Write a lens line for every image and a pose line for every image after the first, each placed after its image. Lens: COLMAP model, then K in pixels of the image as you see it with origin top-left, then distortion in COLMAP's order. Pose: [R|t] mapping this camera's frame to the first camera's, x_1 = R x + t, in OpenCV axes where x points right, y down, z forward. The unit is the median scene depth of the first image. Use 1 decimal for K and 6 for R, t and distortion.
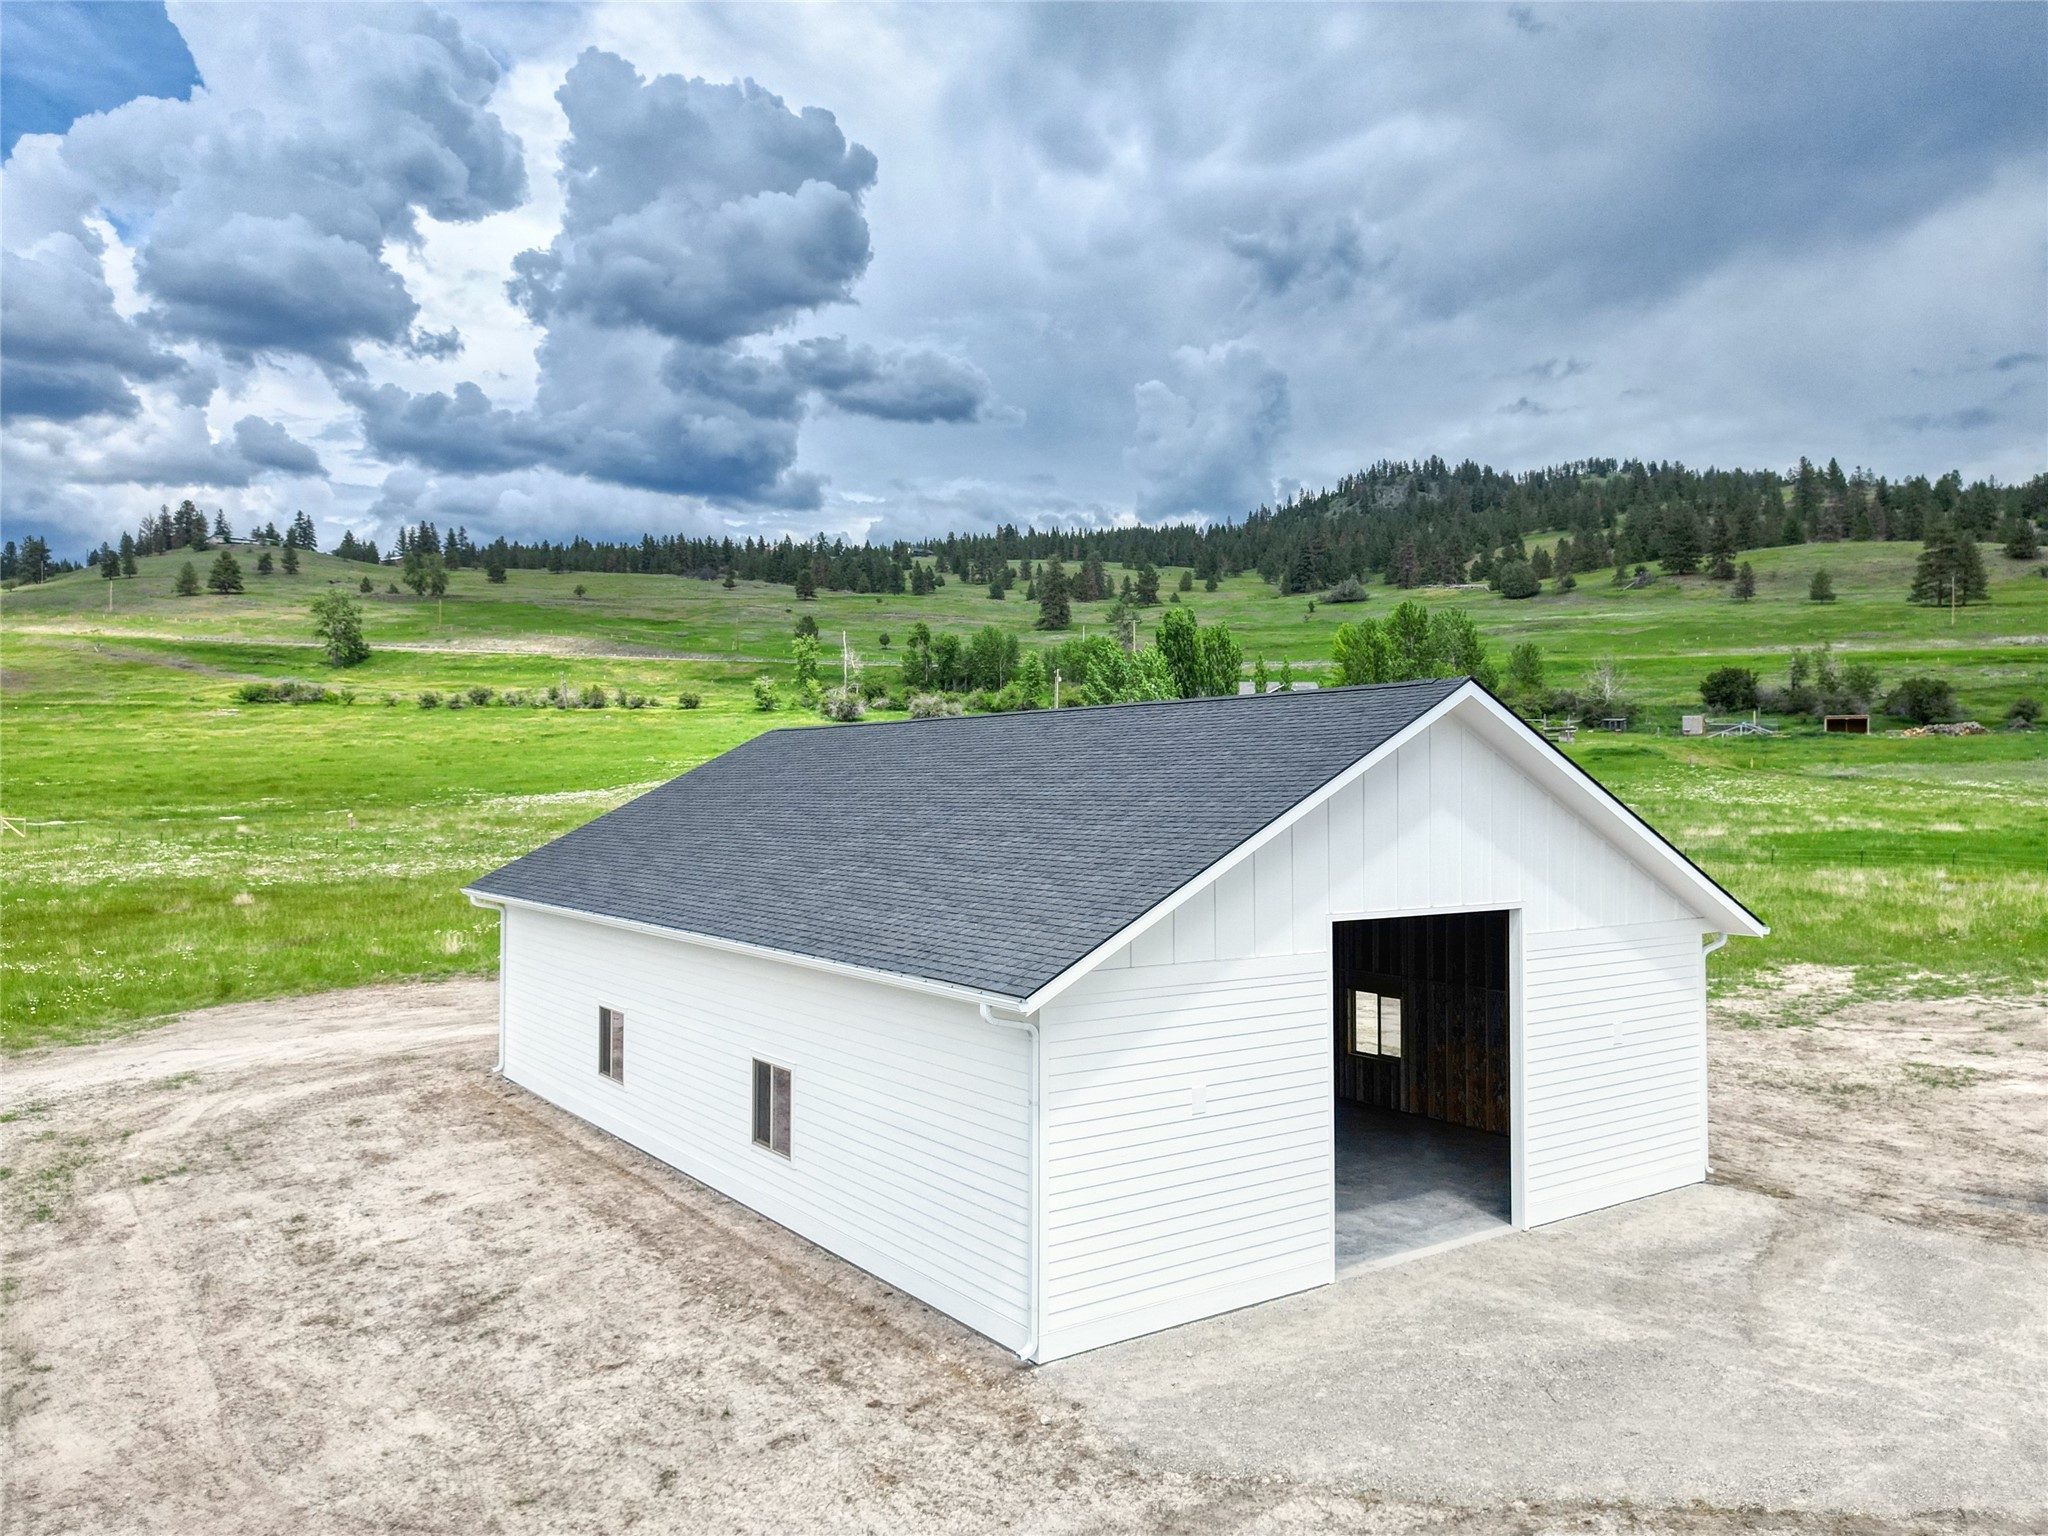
lens RADIAL K [[1457.1, 0, 1024.0], [0, 1457.1, 768.0], [0, 0, 1]] dist [0.072758, -0.077540]
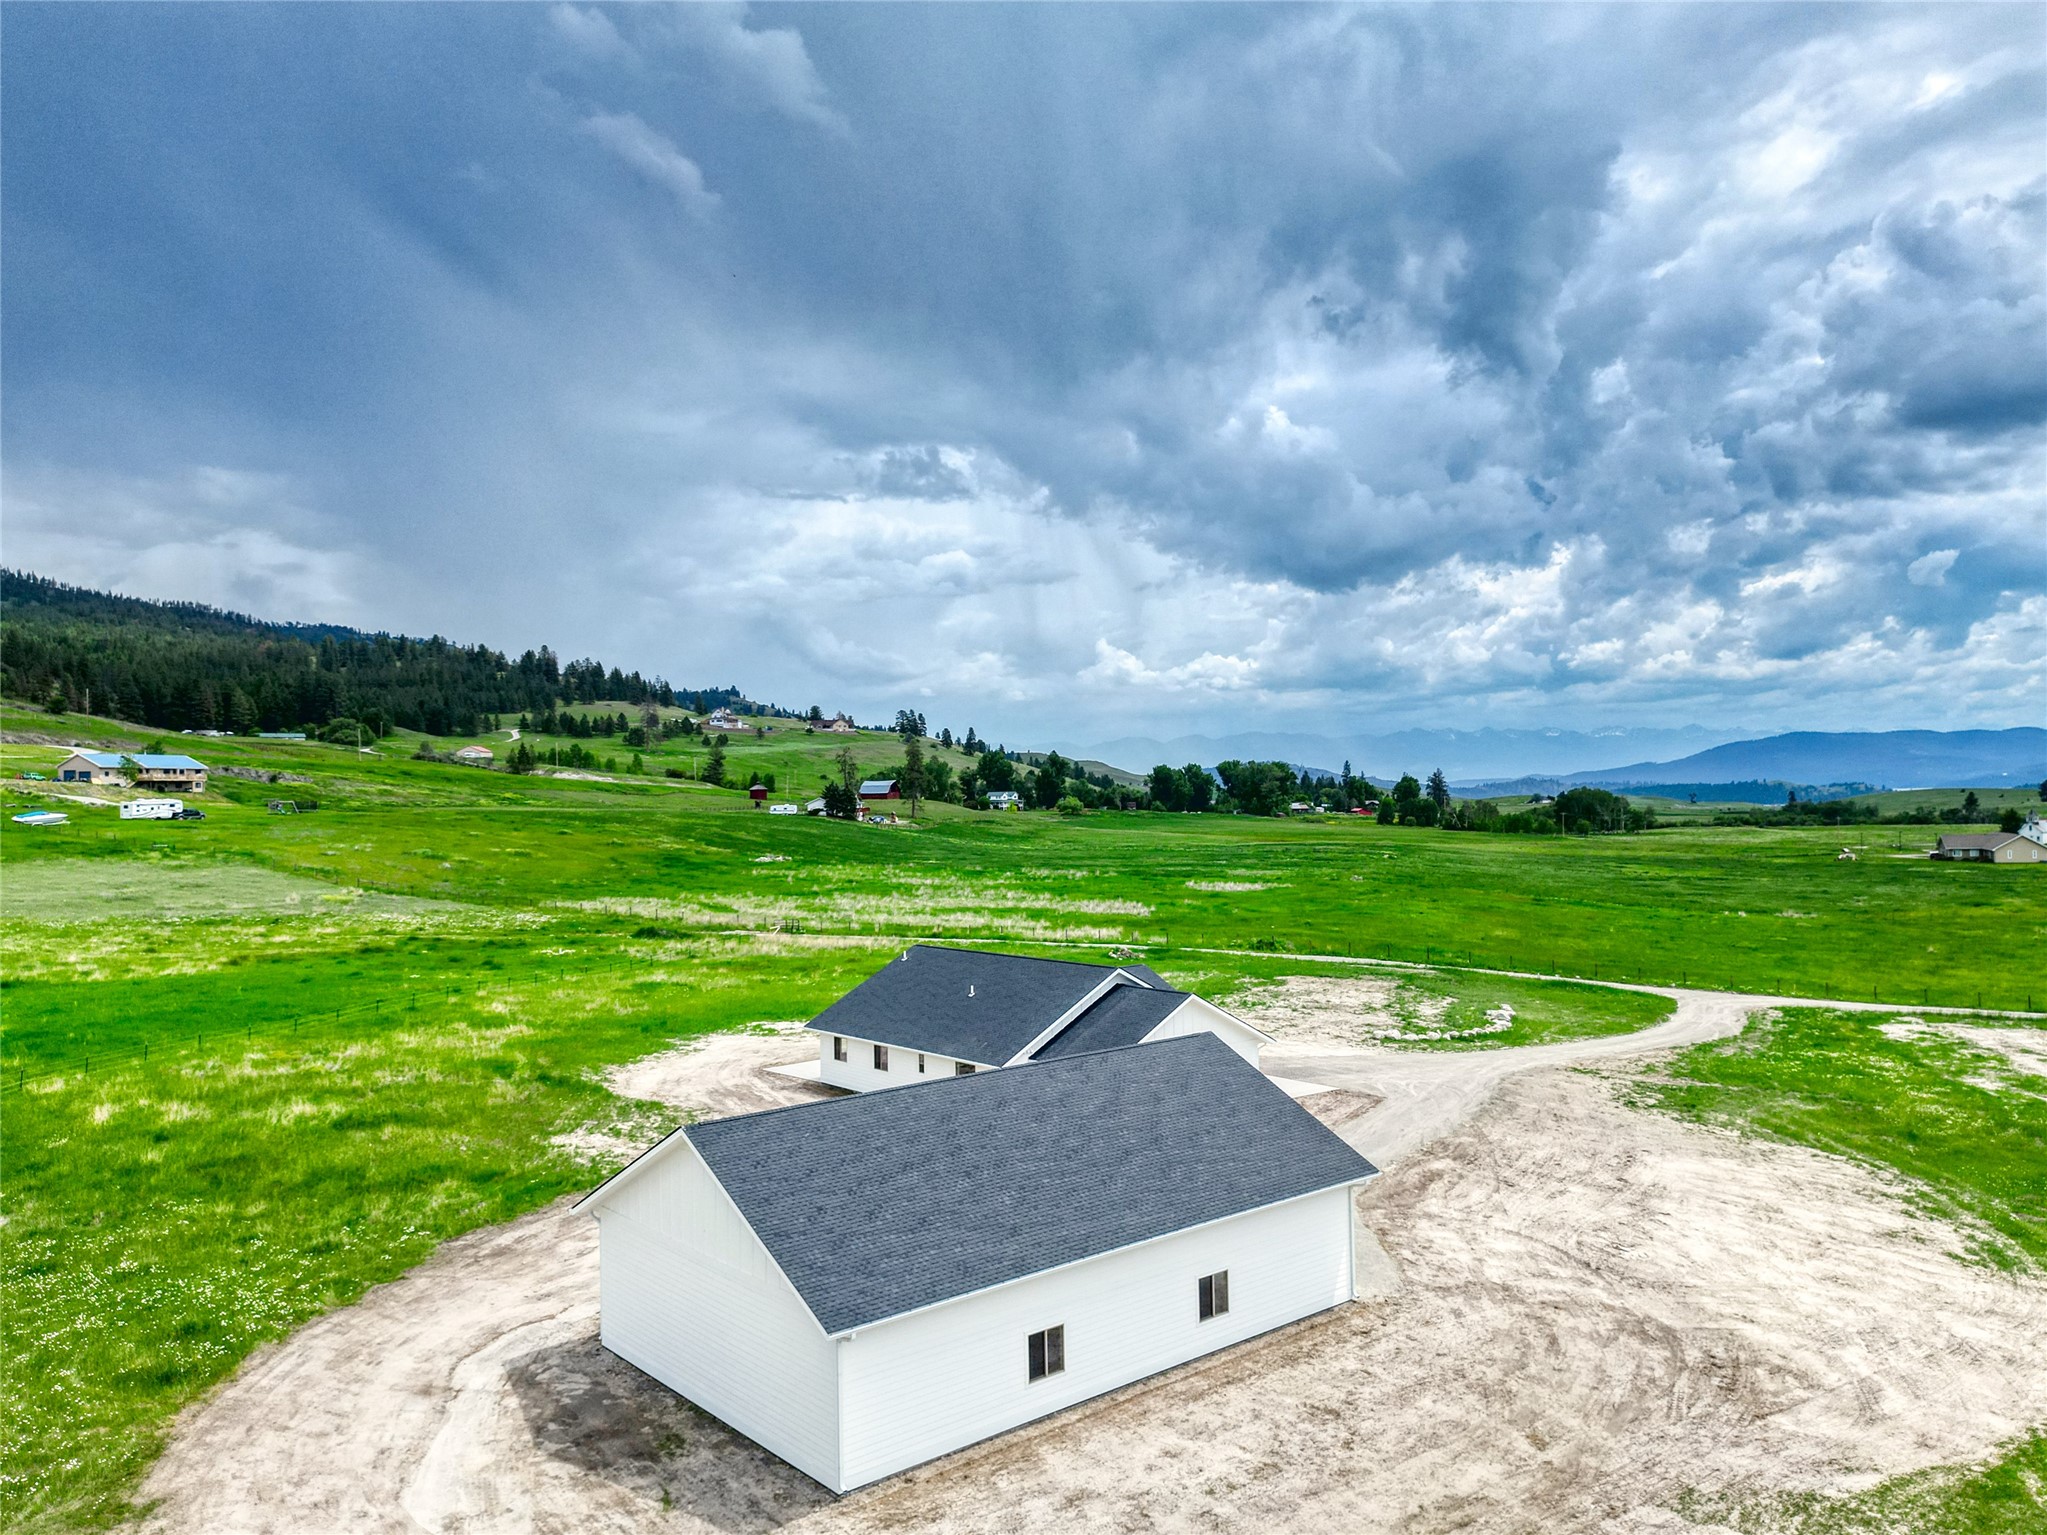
lens RADIAL K [[1474.4, 0, 1023.5], [0, 1474.4, 767.5], [0, 0, 1]] dist [0.058227, -0.052283]
pose [[-0.076013, 0.016223, 0.996975, -0.090973], [0.006461, 0.999855, -0.015777, -0.019280], [-0.997086, 0.005242, -0.076107, 0.058071]]
